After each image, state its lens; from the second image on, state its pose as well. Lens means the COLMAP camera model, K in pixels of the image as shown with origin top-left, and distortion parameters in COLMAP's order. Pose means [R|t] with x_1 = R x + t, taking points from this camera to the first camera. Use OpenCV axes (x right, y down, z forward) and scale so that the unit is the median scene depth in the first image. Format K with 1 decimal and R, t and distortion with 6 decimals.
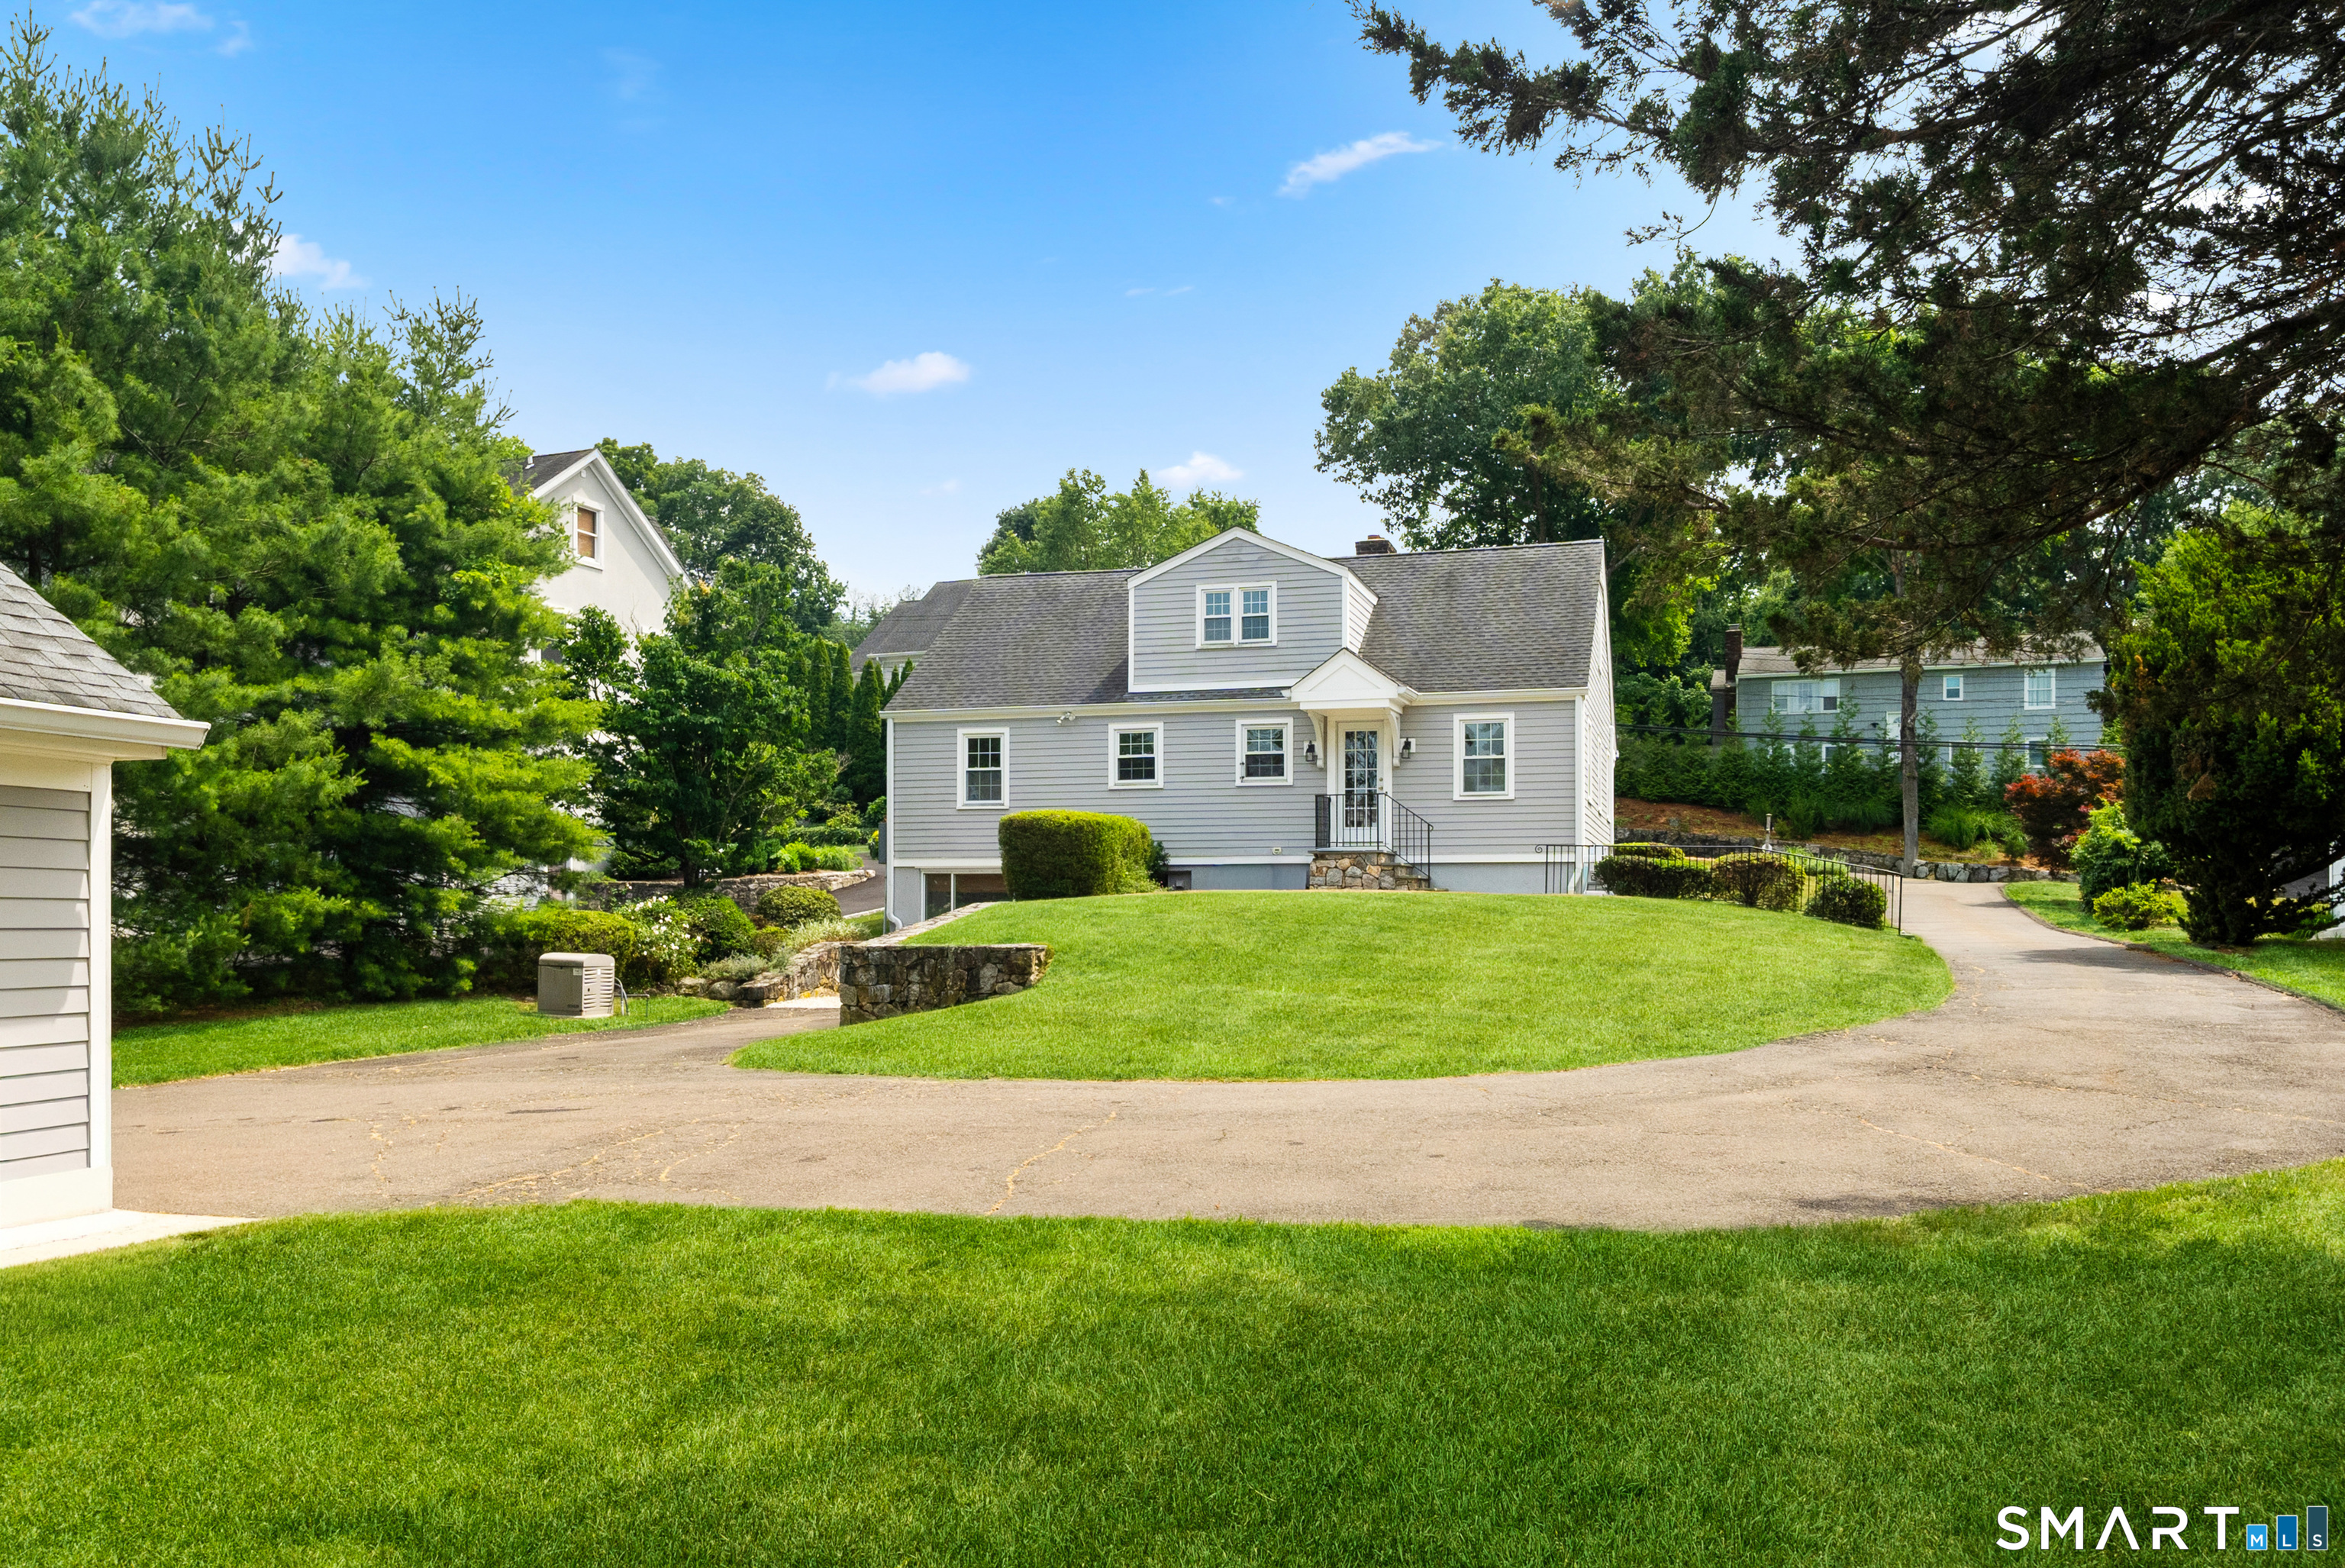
lens RADIAL K [[1817.8, 0, 1172.3], [0, 1817.8, 936.7], [0, 0, 1]] dist [0.006827, -0.003034]
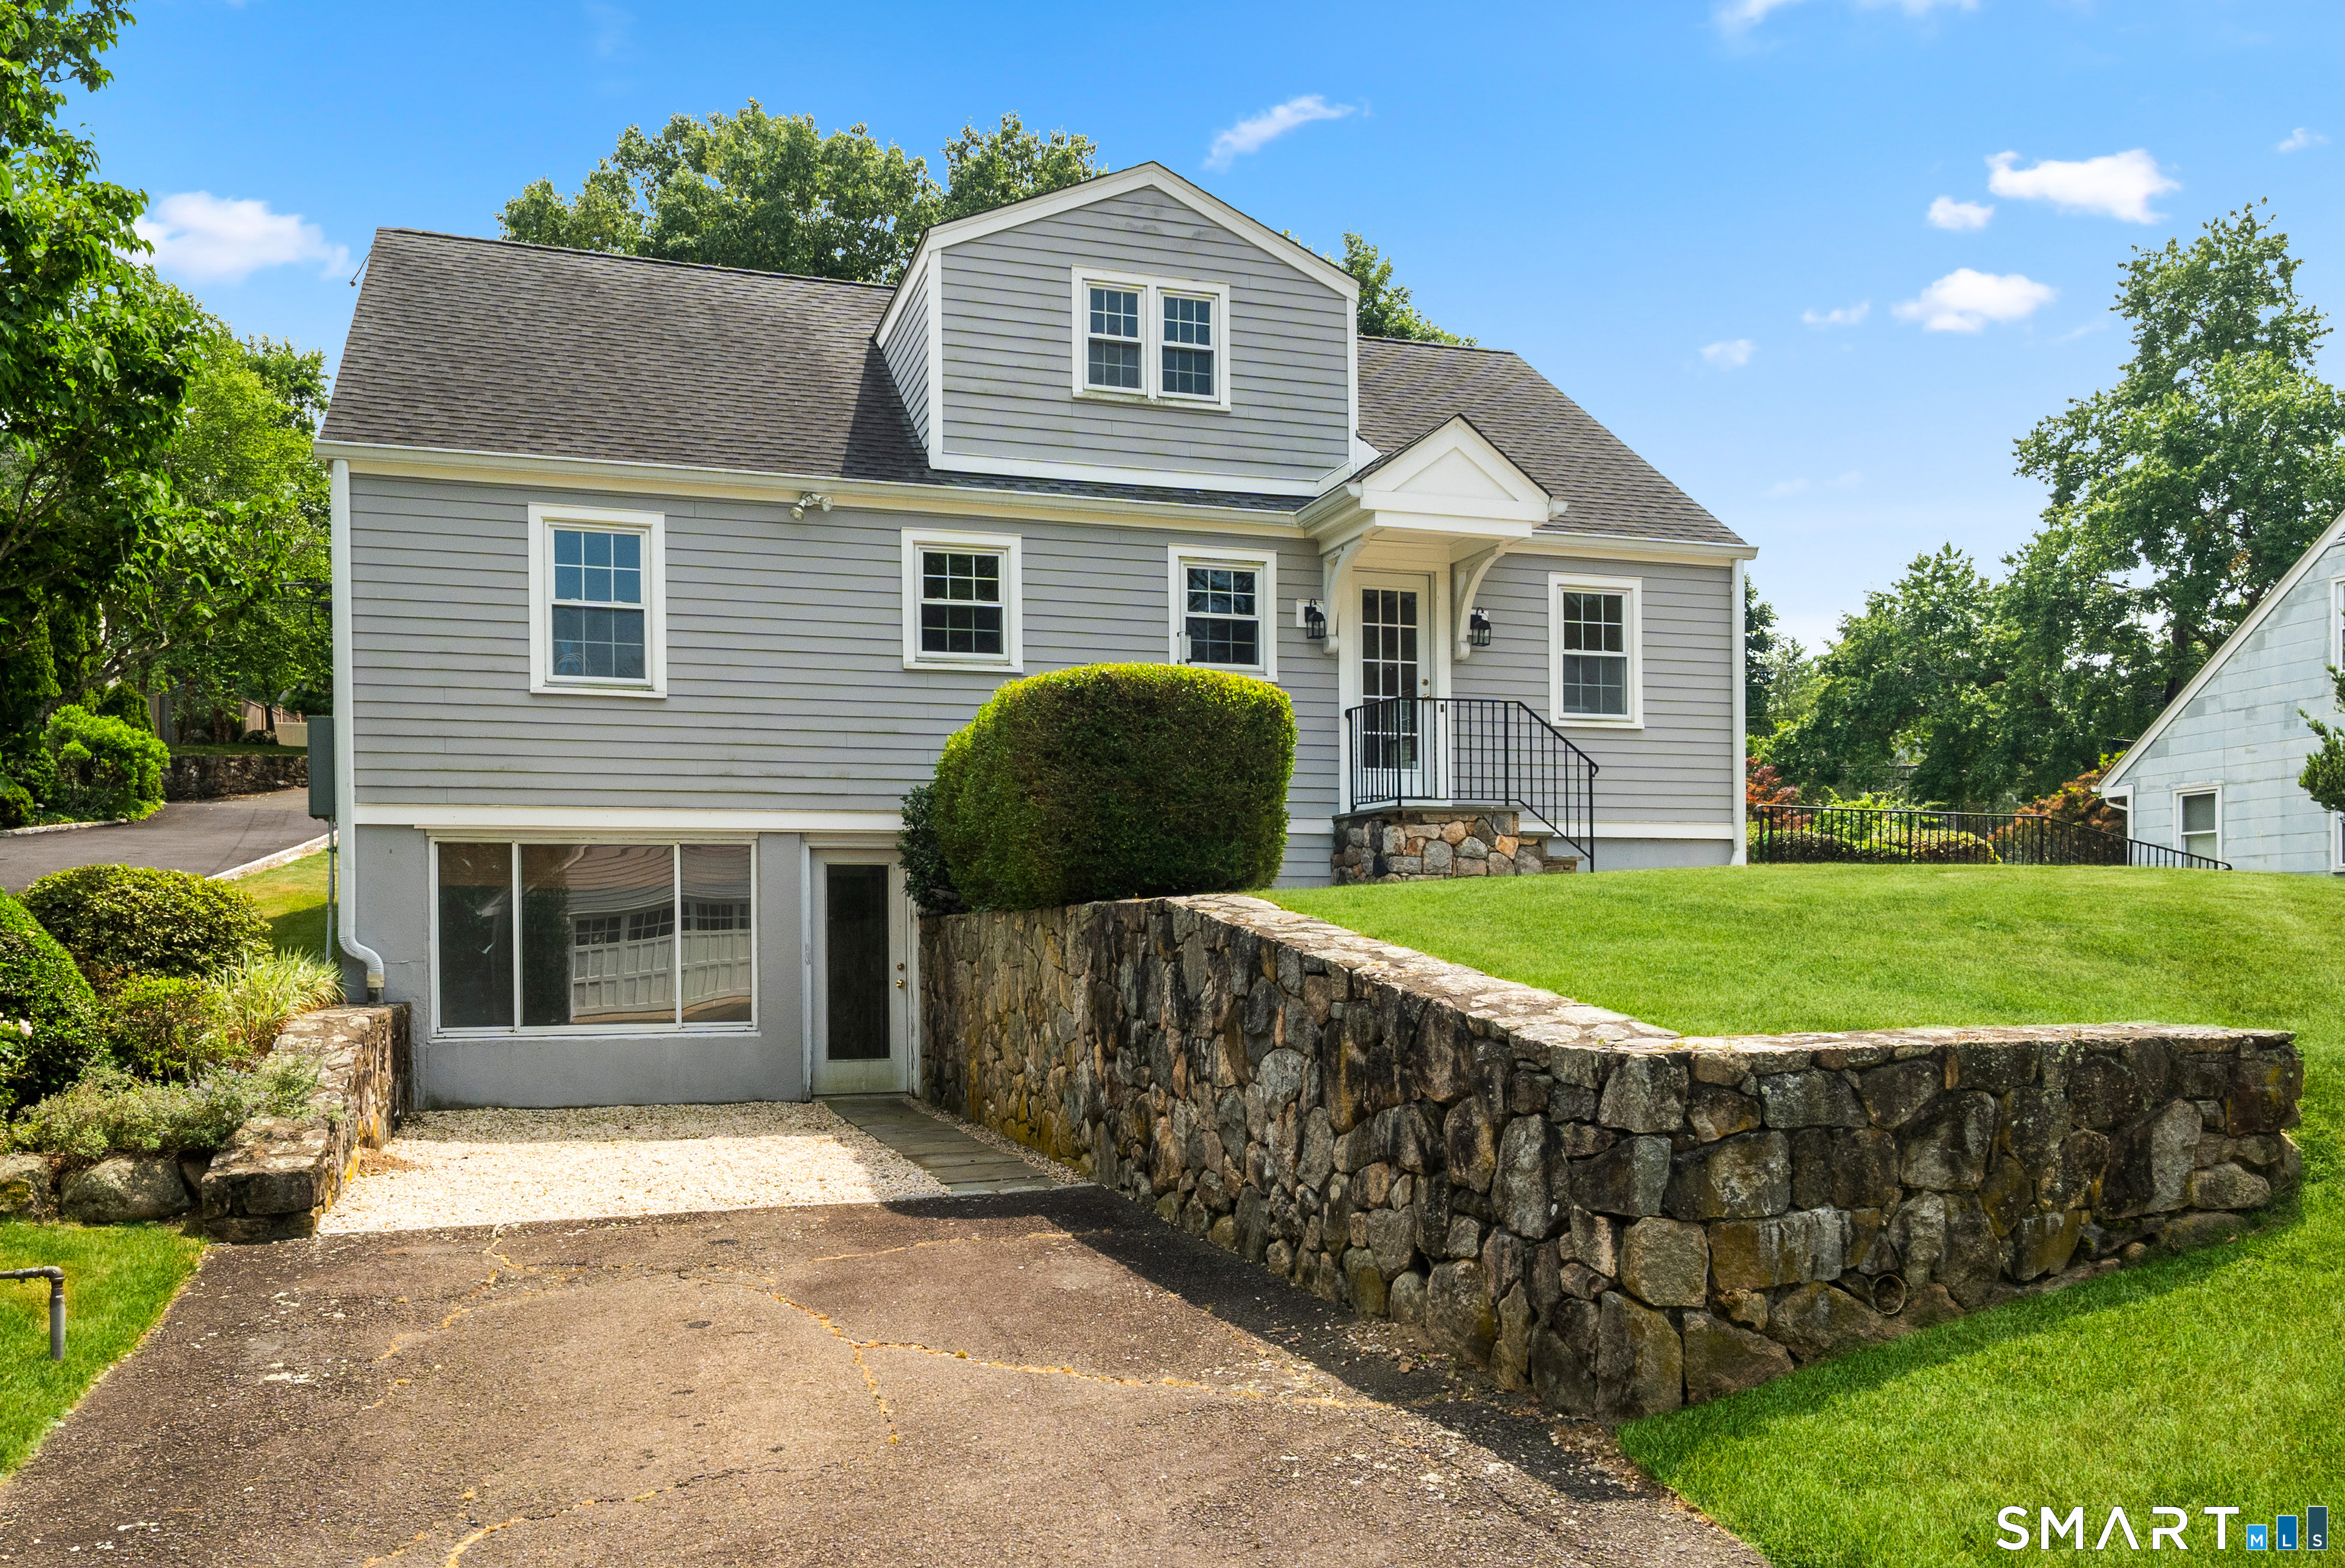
lens RADIAL K [[1817.8, 0, 1172.3], [0, 1817.8, 936.7], [0, 0, 1]] dist [0.006827, -0.003034]
pose [[0.814427, -0.008053, 0.580211, -0.255863], [0.016905, 0.999809, -0.009854, -0.006254], [-0.580020, 0.017834, 0.814407, 0.590129]]
